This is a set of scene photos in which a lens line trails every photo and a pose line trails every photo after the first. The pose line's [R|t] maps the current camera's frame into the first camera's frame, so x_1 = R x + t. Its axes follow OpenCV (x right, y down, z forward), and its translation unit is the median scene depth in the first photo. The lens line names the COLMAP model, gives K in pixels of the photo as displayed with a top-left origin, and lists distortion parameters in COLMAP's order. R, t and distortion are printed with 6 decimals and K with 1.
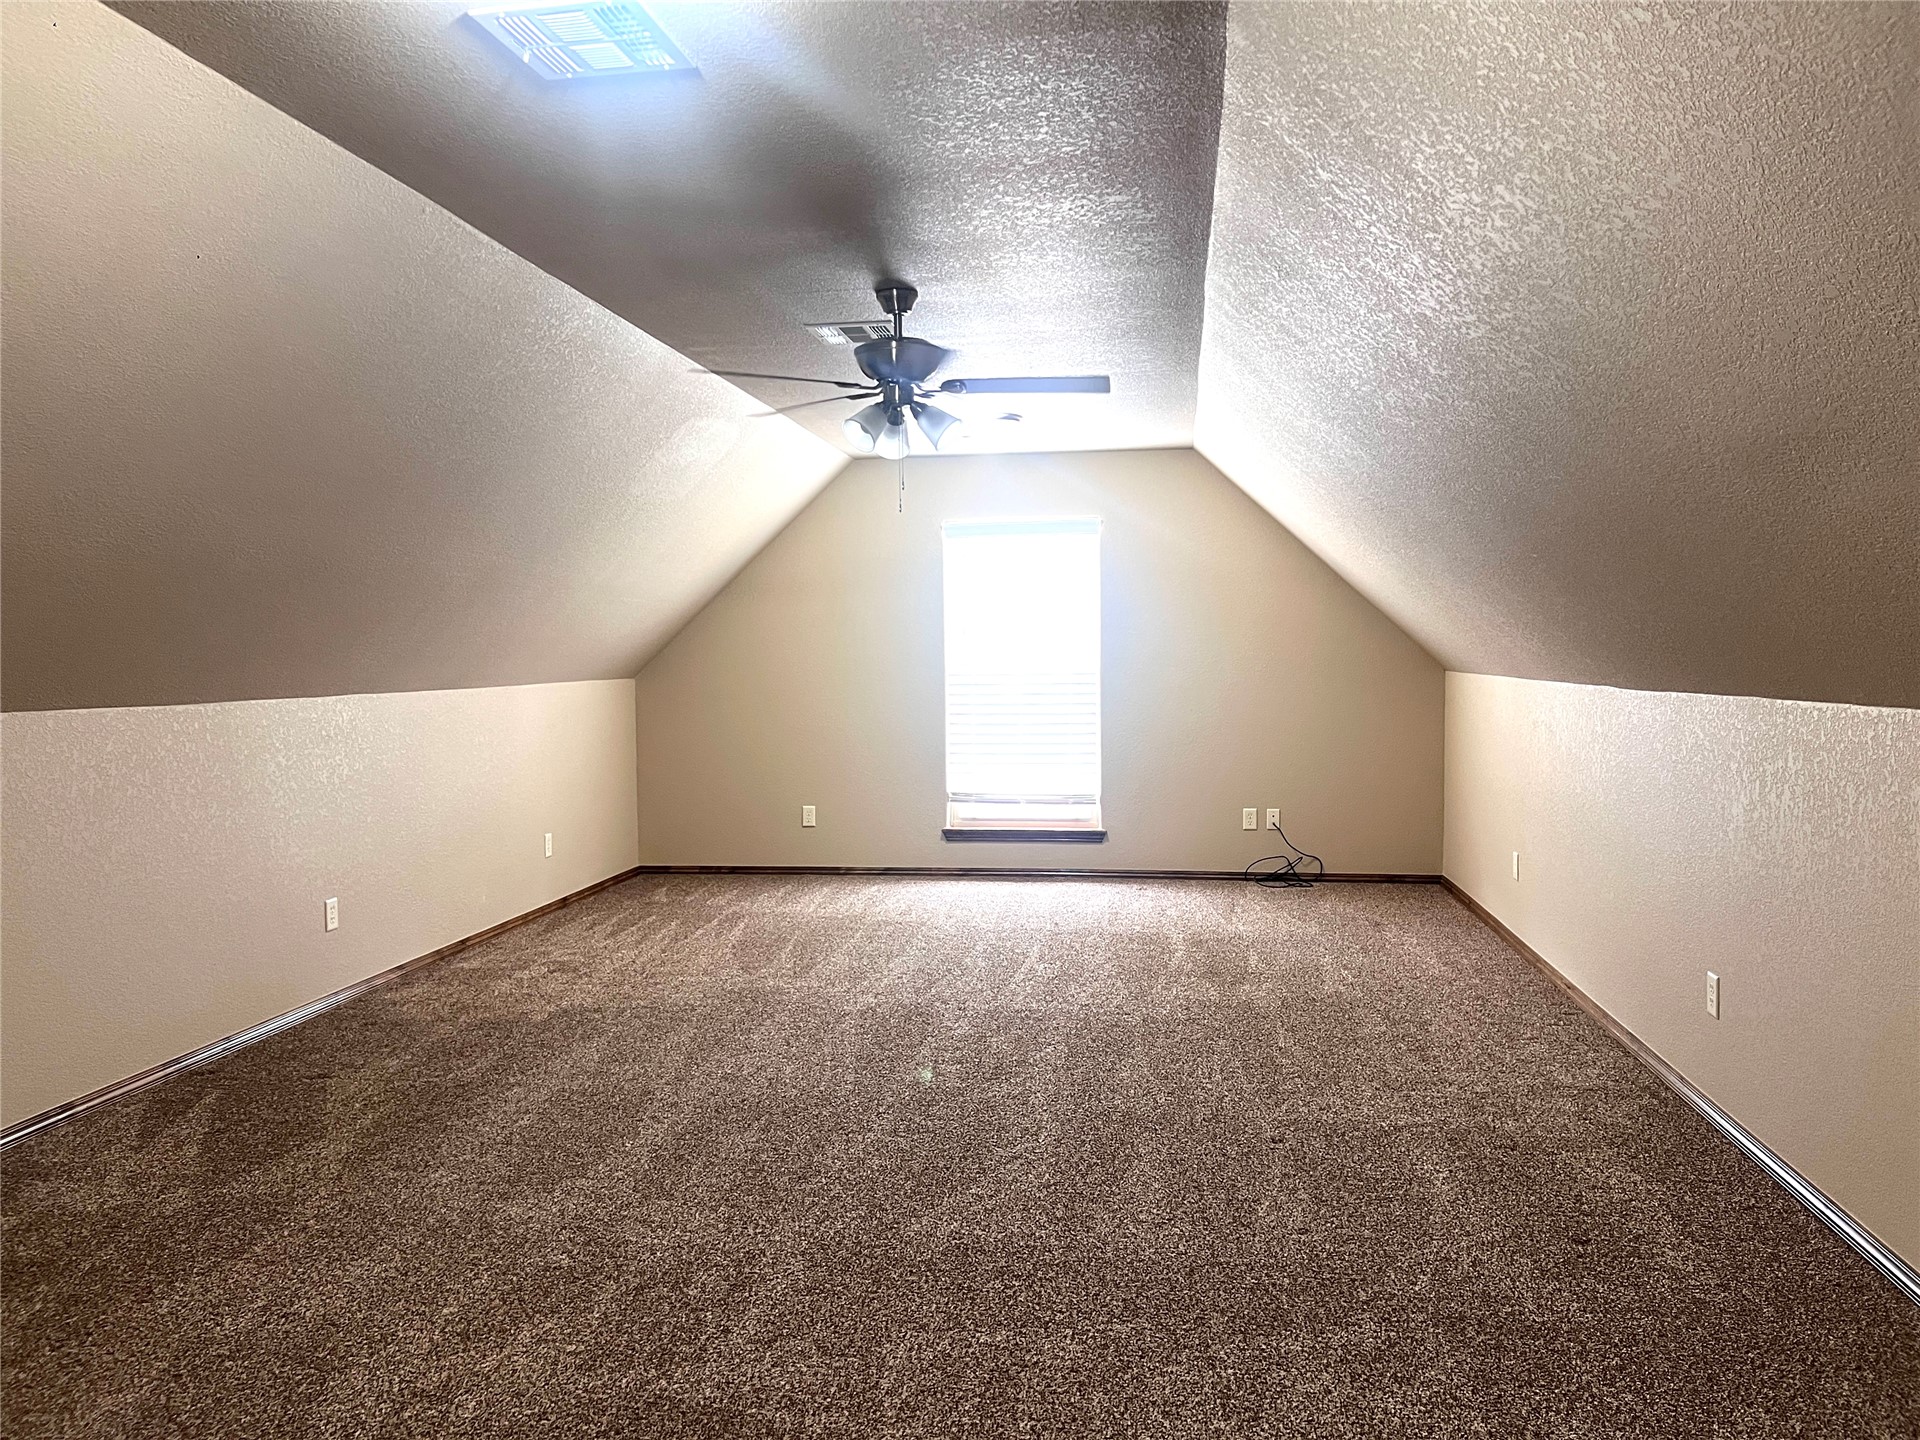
lens RADIAL K [[1450.0, 0, 973.1], [0, 1450.0, 743.9], [0, 0, 1]] dist [0.080244, -0.098565]
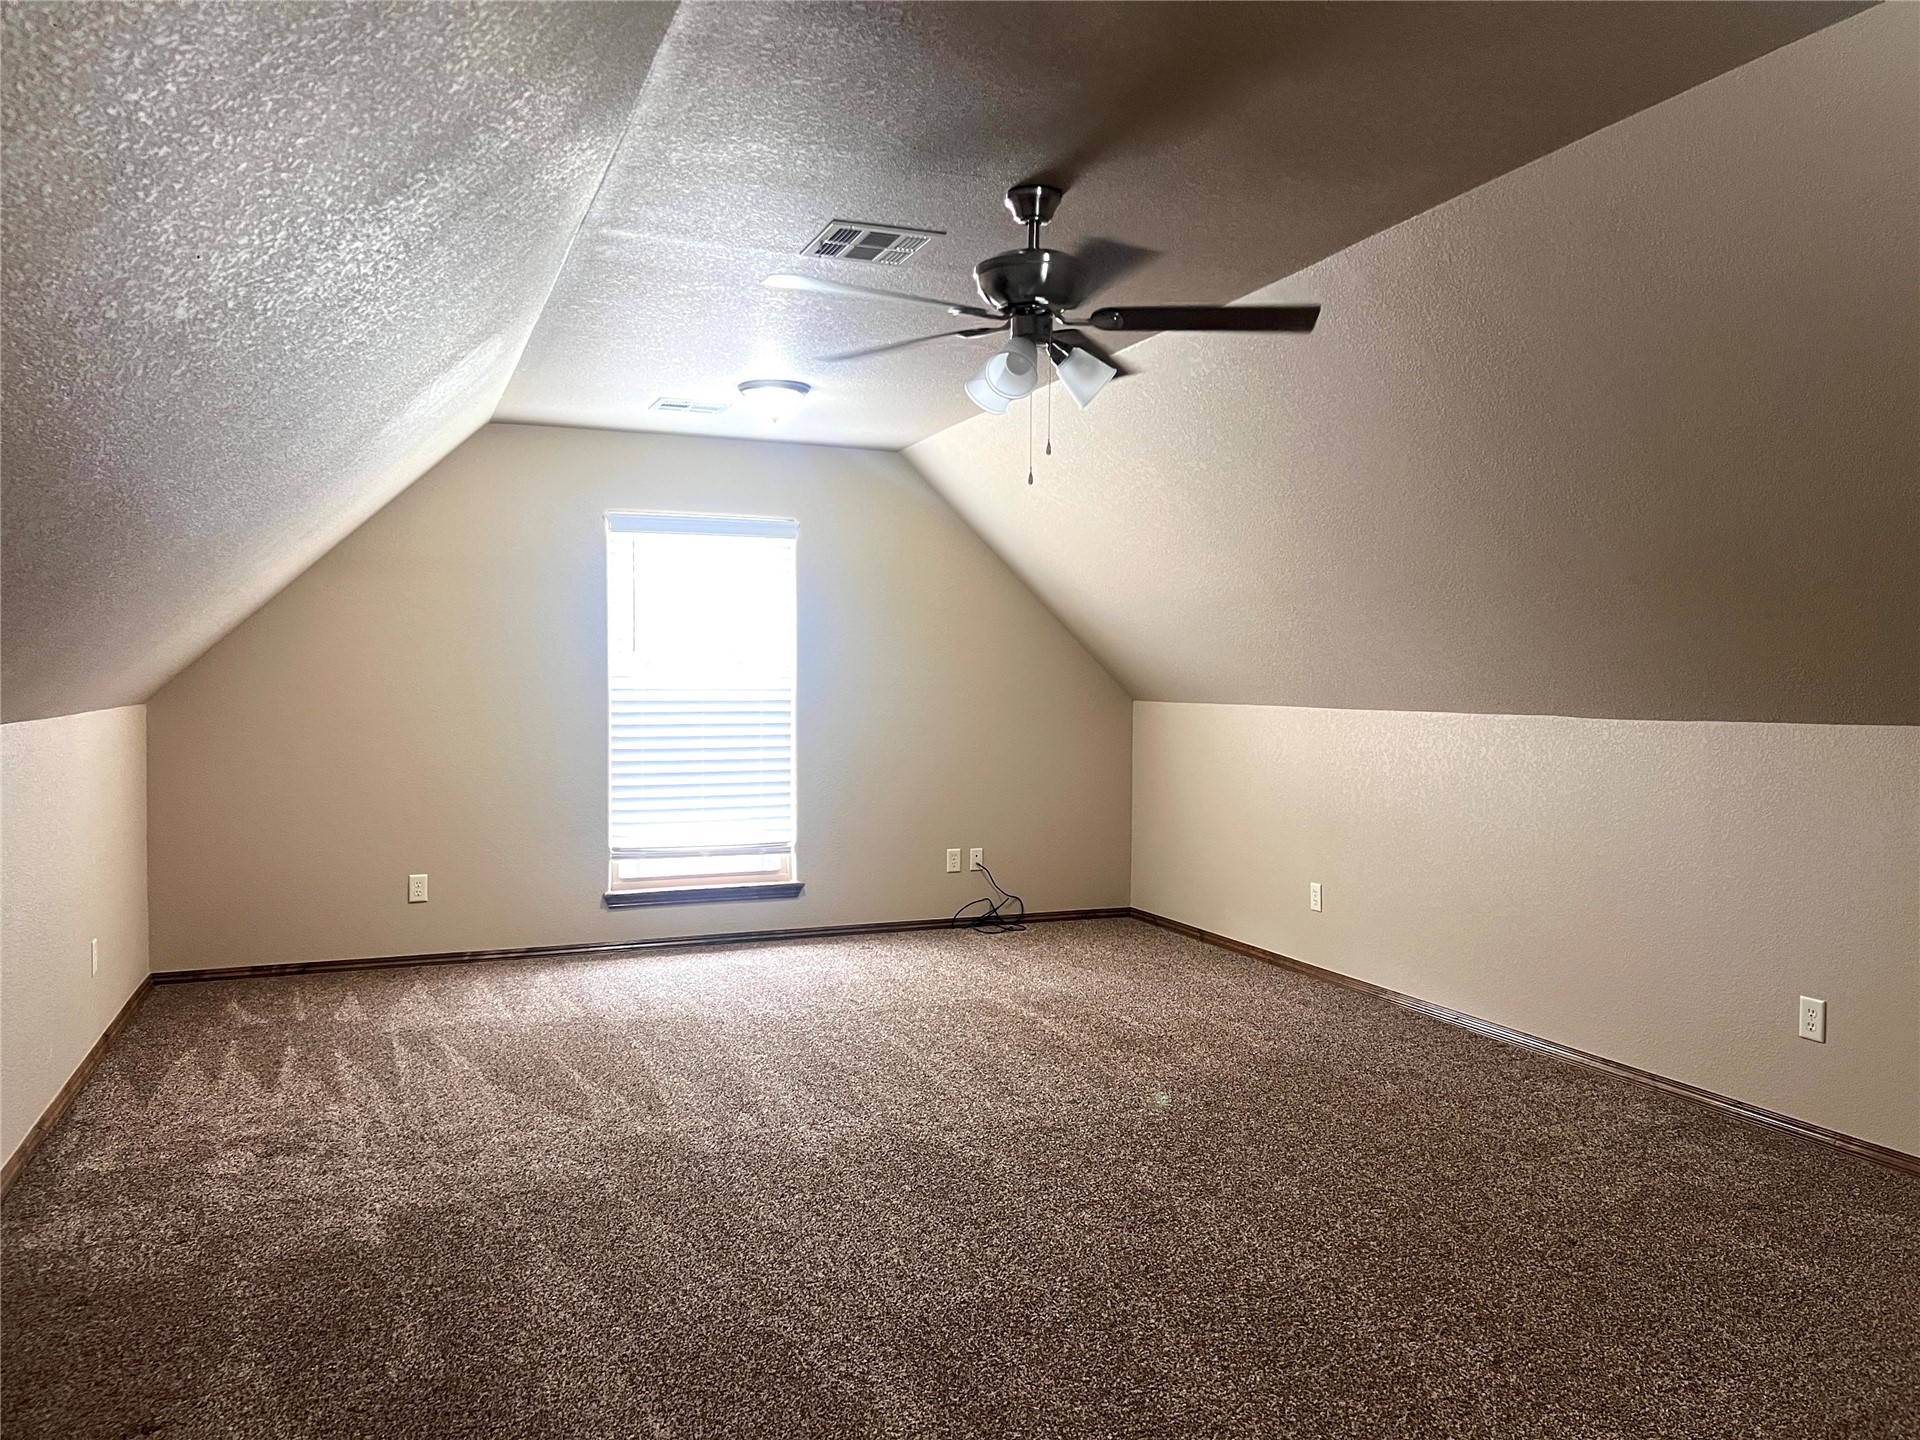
lens RADIAL K [[1450.0, 0, 973.1], [0, 1450.0, 743.9], [0, 0, 1]] dist [0.080244, -0.098565]
pose [[0.867202, -0.012880, 0.497789, -0.252168], [0.022471, 0.999659, -0.013280, -0.009042], [-0.497449, 0.022702, 0.867196, 0.202842]]
